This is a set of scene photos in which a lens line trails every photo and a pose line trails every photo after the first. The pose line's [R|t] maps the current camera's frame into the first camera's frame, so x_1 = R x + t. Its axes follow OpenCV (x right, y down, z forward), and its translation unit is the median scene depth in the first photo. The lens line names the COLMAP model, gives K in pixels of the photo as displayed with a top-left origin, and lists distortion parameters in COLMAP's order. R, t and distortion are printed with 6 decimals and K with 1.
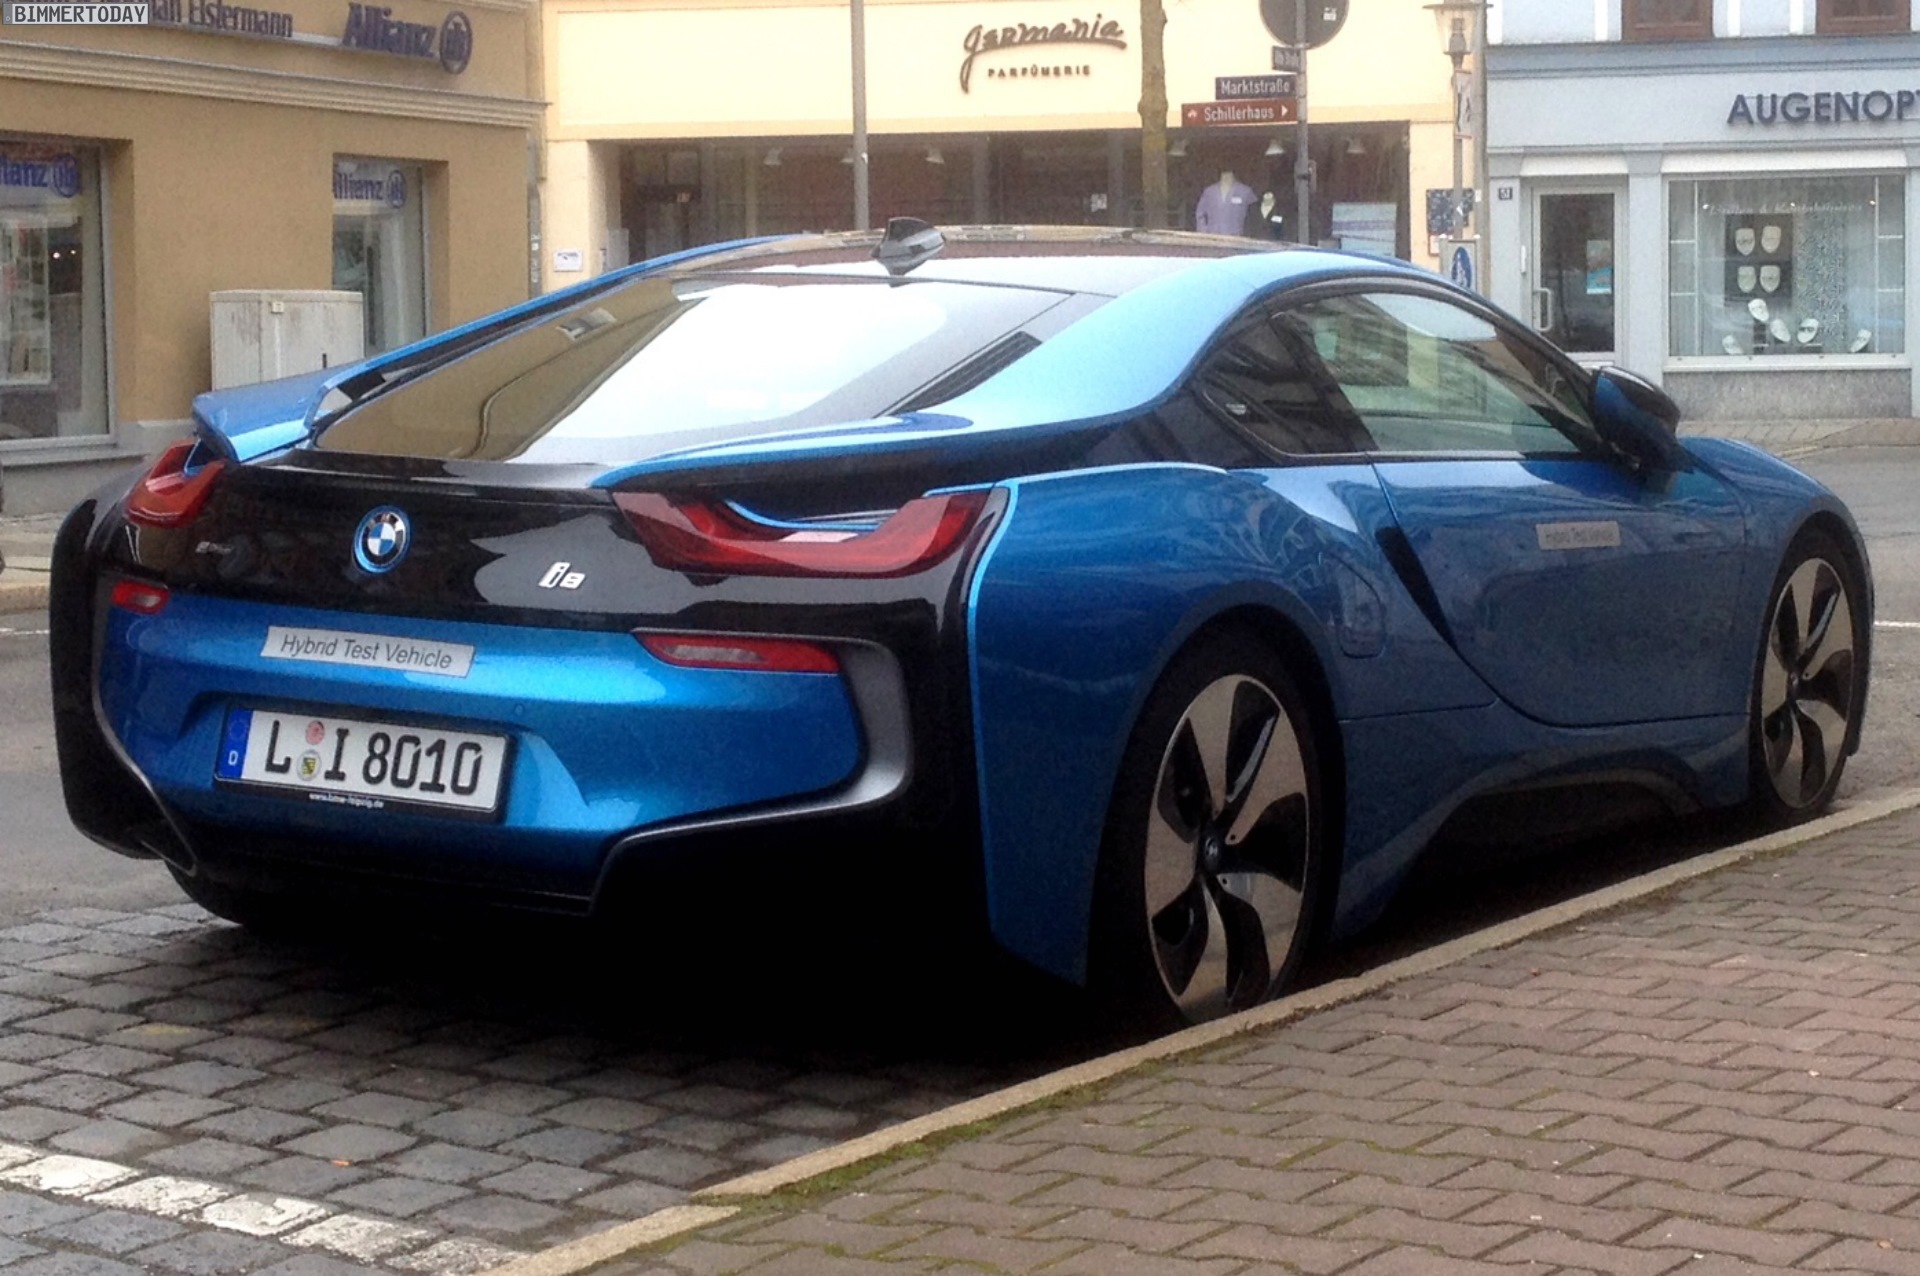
lens RADIAL K [[3582.2, 0, 963.3], [0, 3582.2, 500.5], [0, 0, 1]] dist [0.192372, -0.079430]
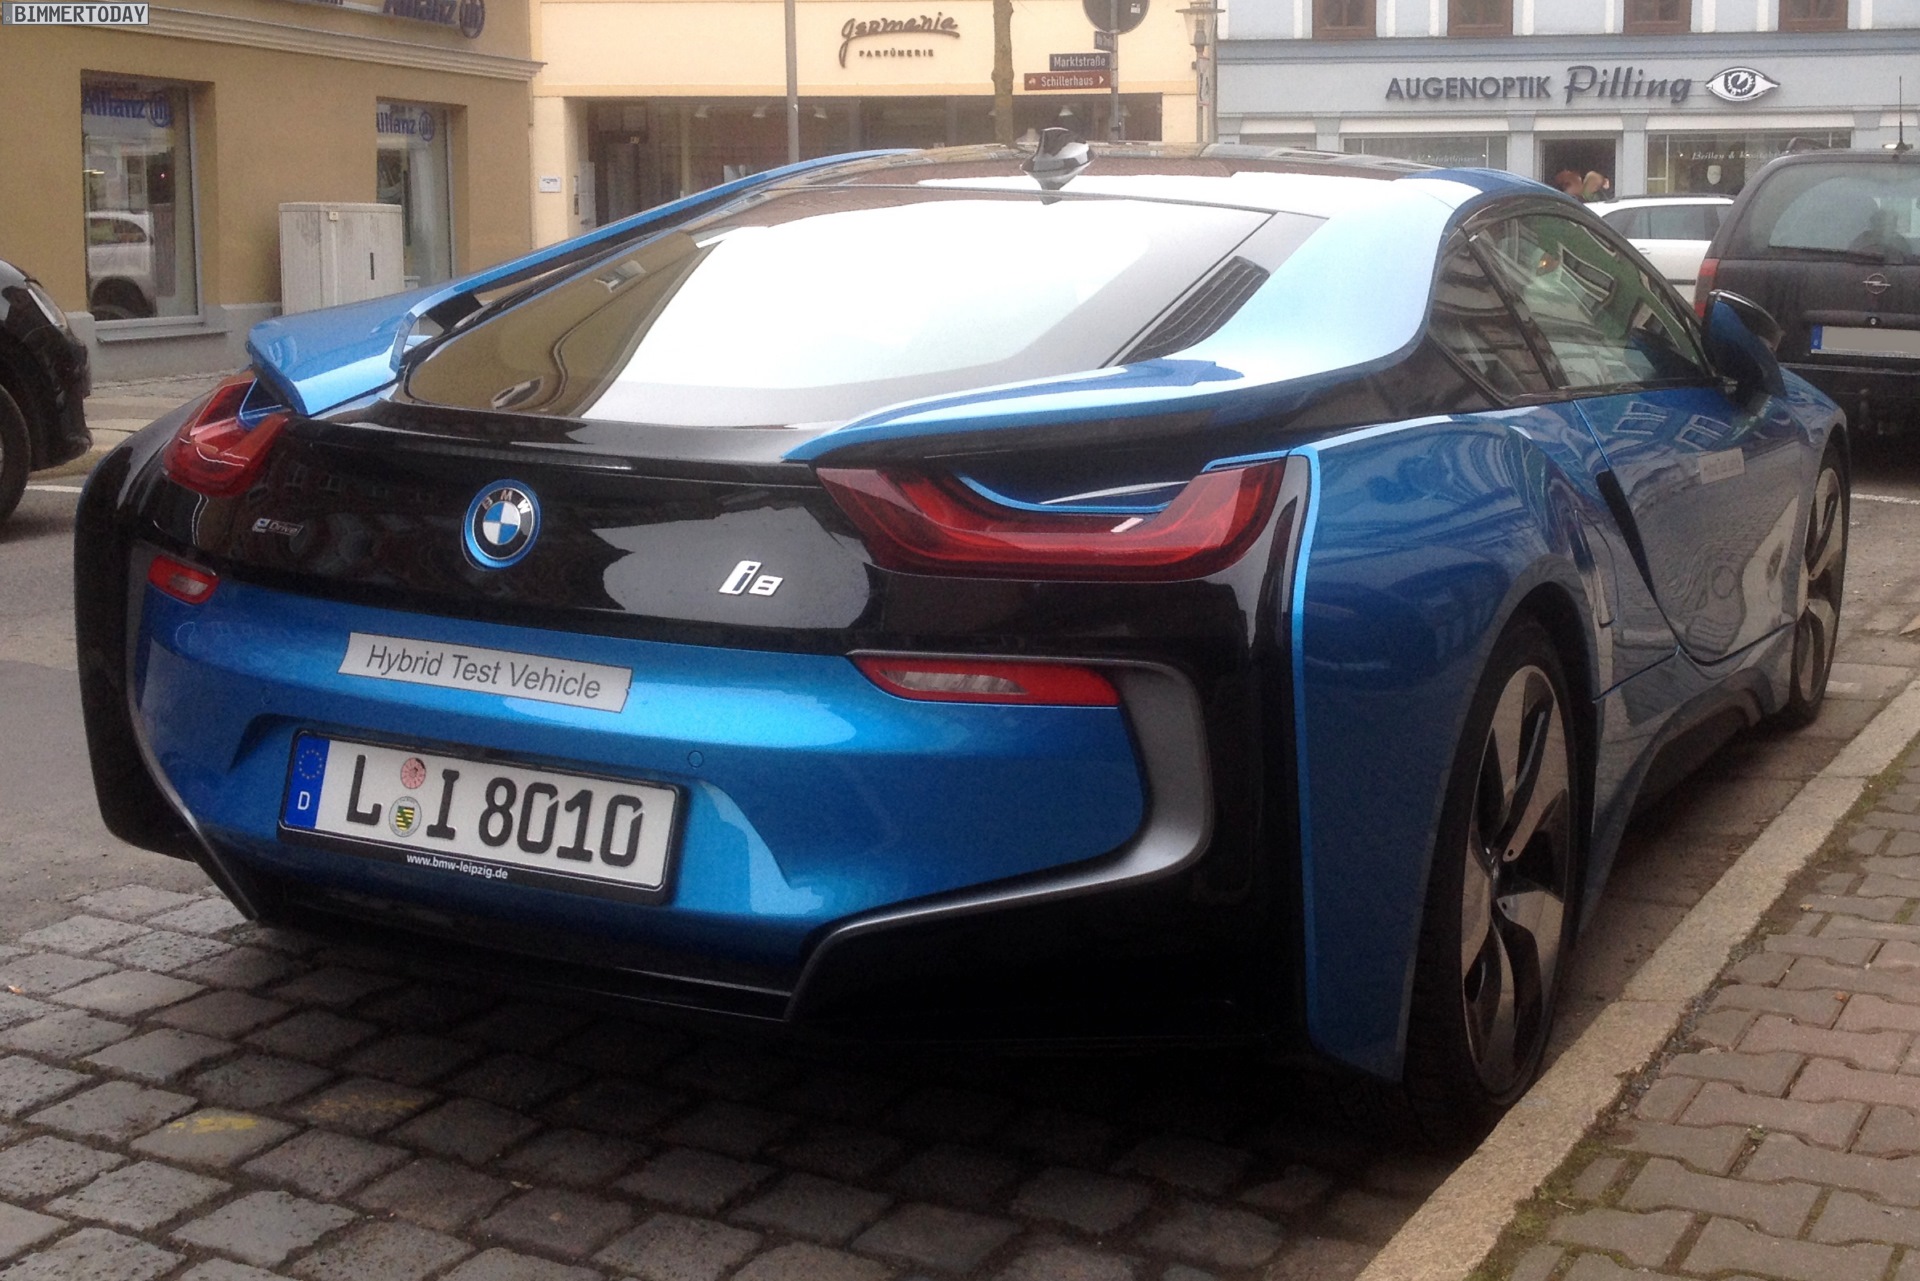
lens RADIAL K [[2393.4, 0, 1077.3], [0, 2393.4, 468.8], [0, 0, 1]] dist [0.219739, -0.516458]
pose [[0.994078, -0.002035, 0.108653, -0.090568], [-0.003163, 0.998859, 0.047644, -0.024624], [-0.108626, -0.047705, 0.992937, 0.450025]]
